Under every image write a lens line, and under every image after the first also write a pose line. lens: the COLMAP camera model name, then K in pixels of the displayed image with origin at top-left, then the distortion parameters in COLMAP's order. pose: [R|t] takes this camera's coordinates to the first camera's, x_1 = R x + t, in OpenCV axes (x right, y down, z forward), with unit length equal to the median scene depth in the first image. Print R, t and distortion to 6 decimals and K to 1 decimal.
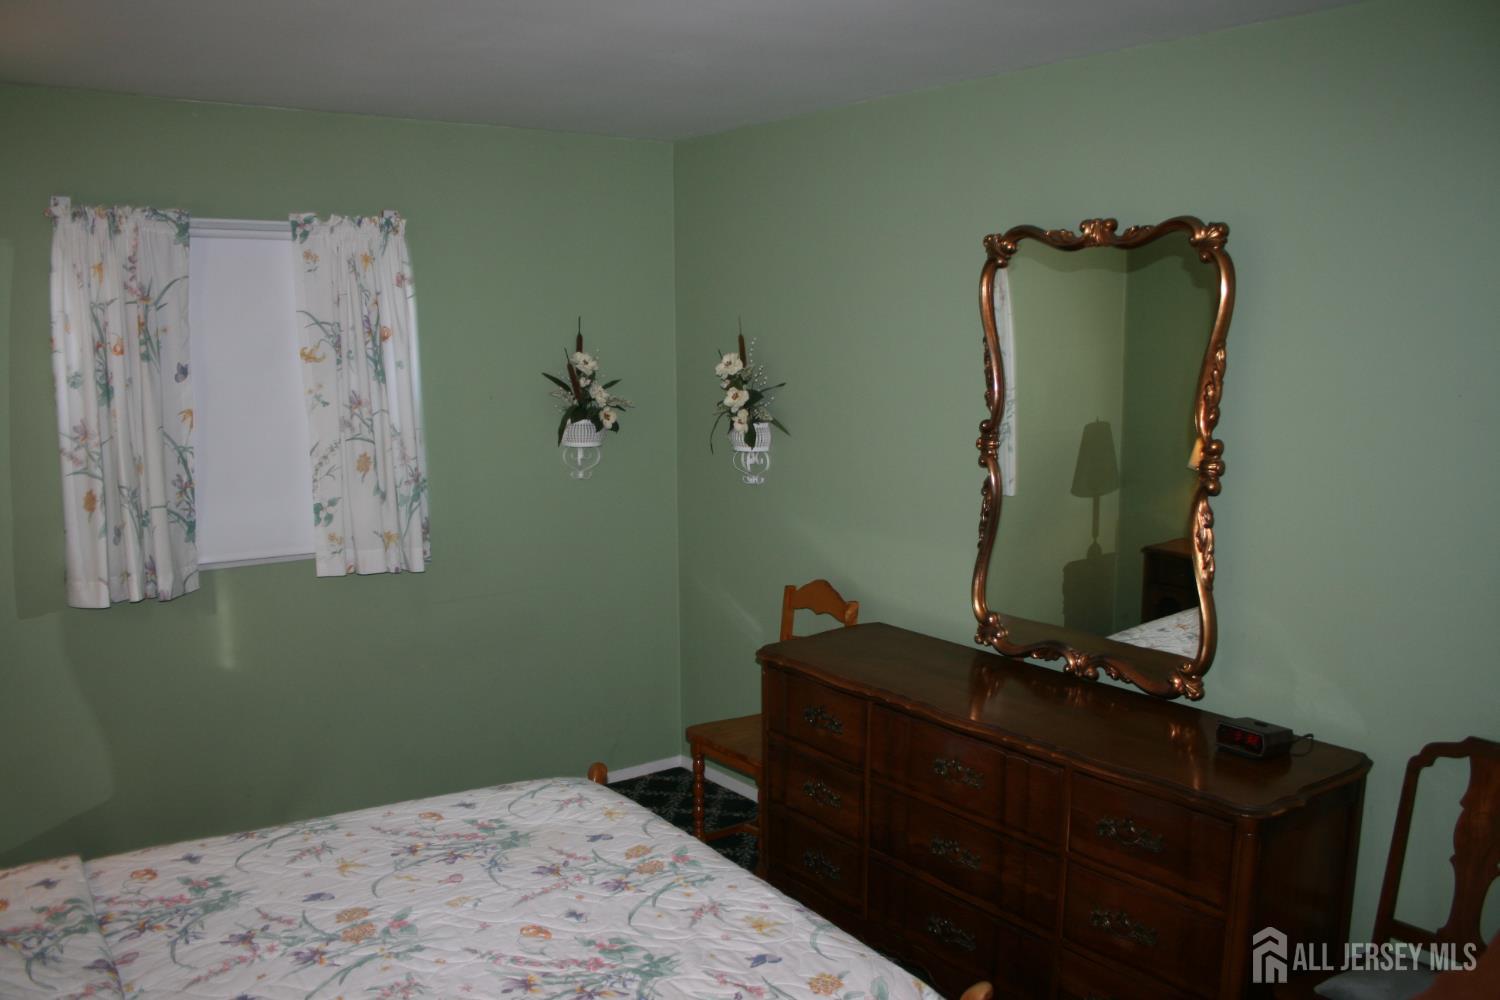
lens RADIAL K [[1258.3, 0, 742.5], [0, 1258.3, 526.8], [0, 0, 1]] dist [-0.154076, 0.127954]
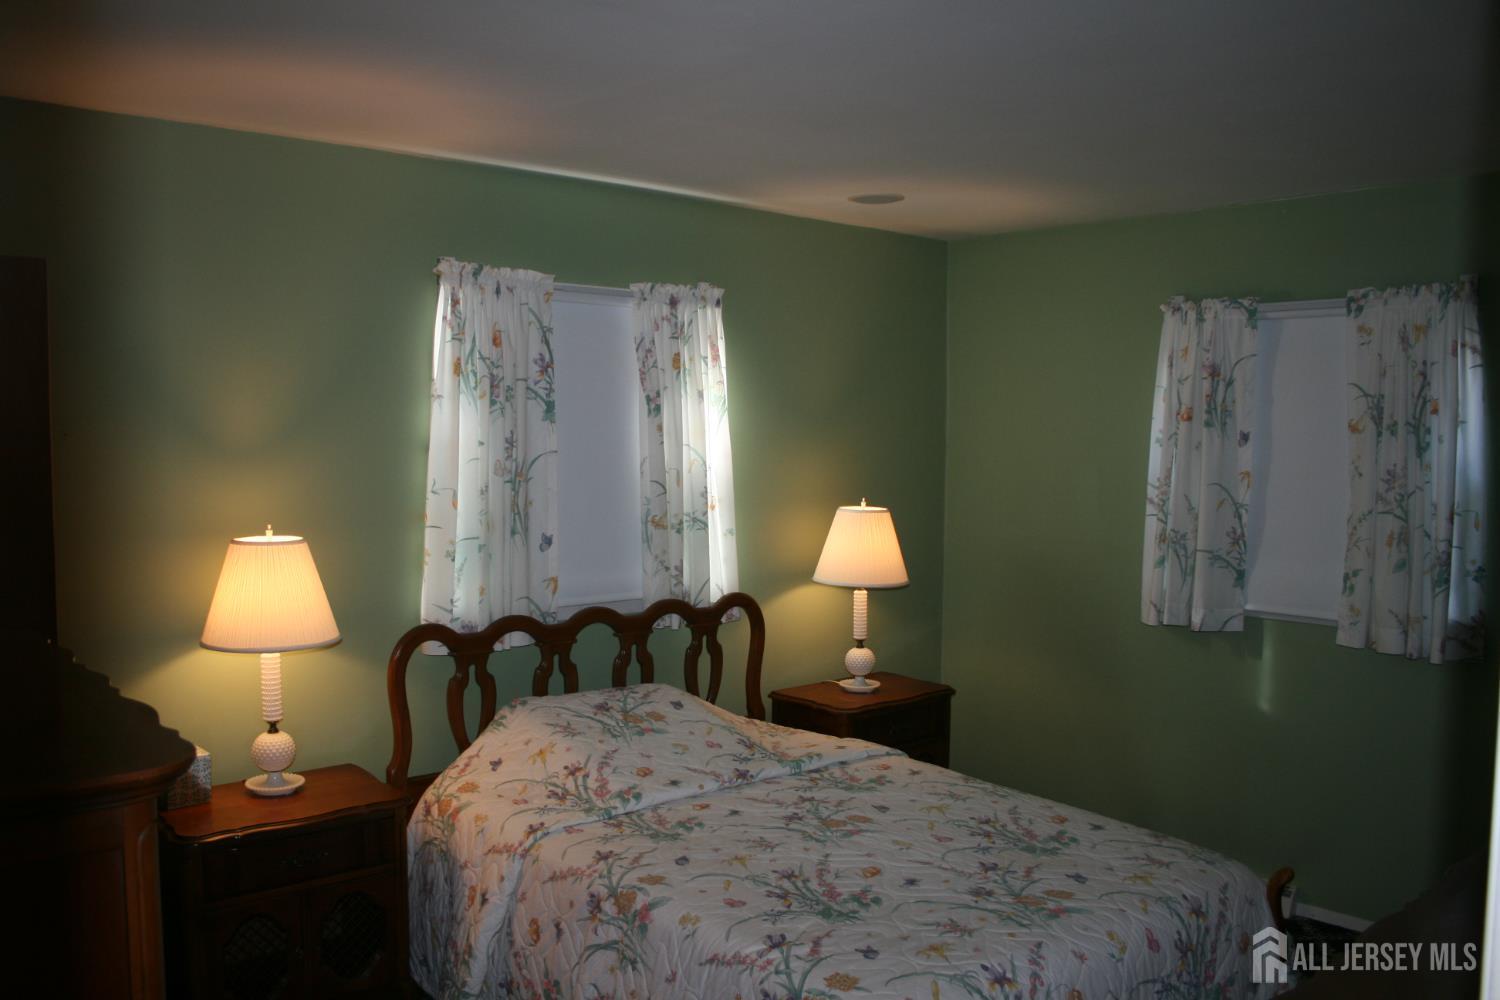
lens RADIAL K [[1258.3, 0, 744.7], [0, 1258.3, 515.7], [0, 0, 1]] dist [-0.154076, 0.127954]
pose [[0.076520, 0.067613, -0.994773, 0.625443], [-0.160455, 0.985530, 0.054642, -0.041543], [0.984073, 0.155435, 0.086261, 0.435024]]
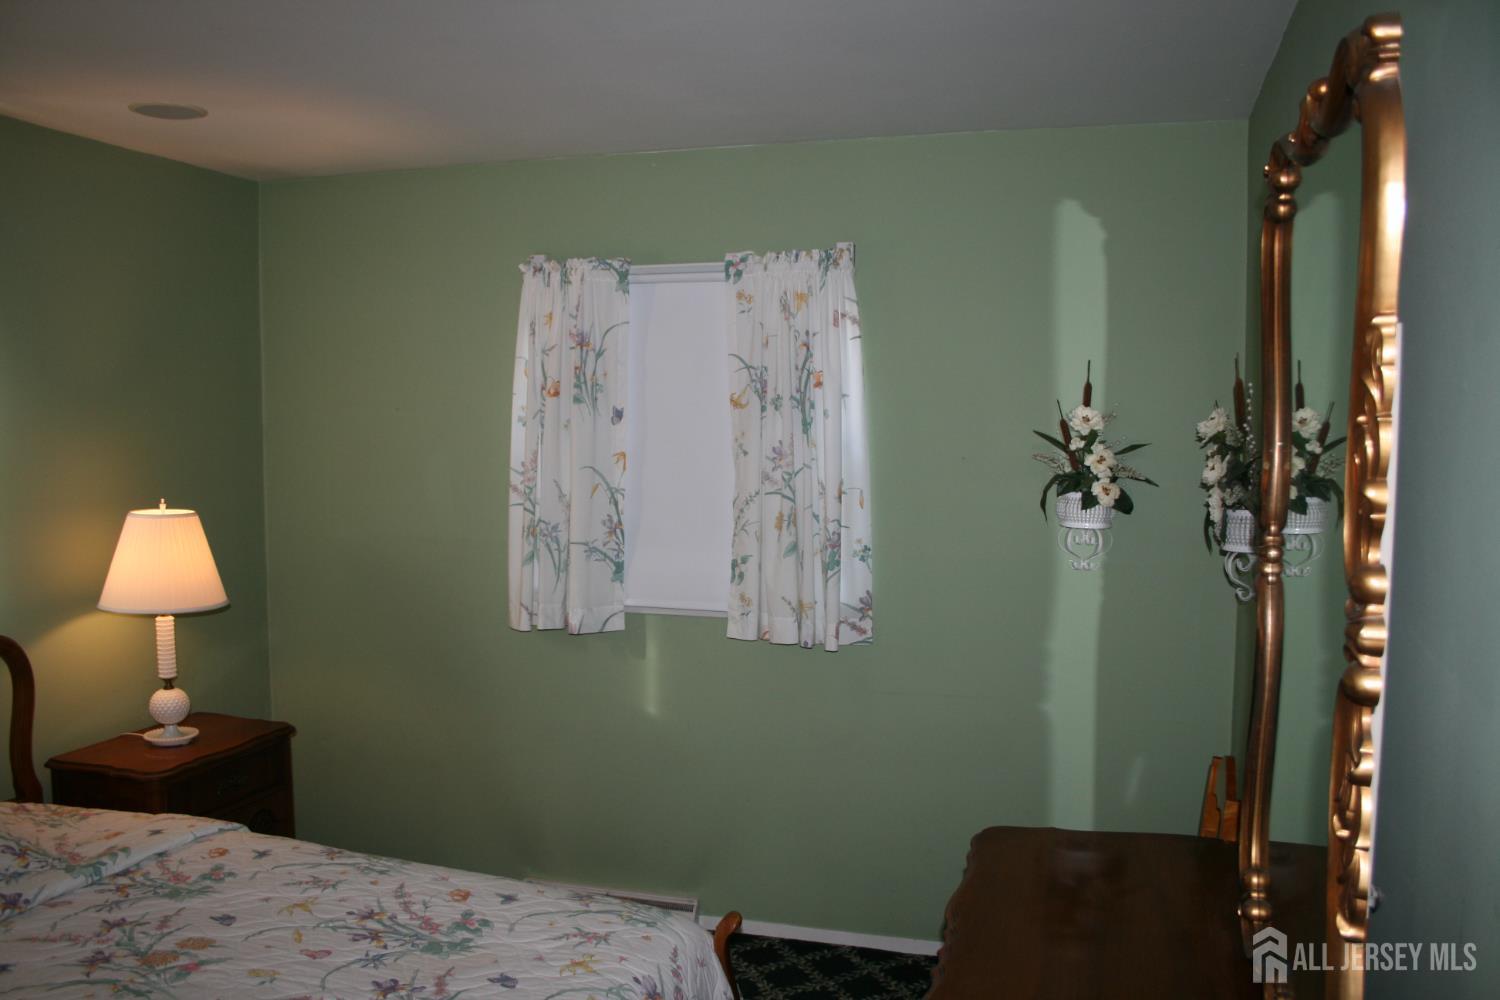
lens RADIAL K [[1258.3, 0, 761.8], [0, 1258.3, 516.7], [0, 0, 1]] dist [-0.154076, 0.127954]
pose [[0.596871, 0.067363, -0.799505, 0.438650], [-0.126252, 0.991941, -0.010677, -0.044542], [0.792342, 0.107312, 0.600565, 0.455269]]
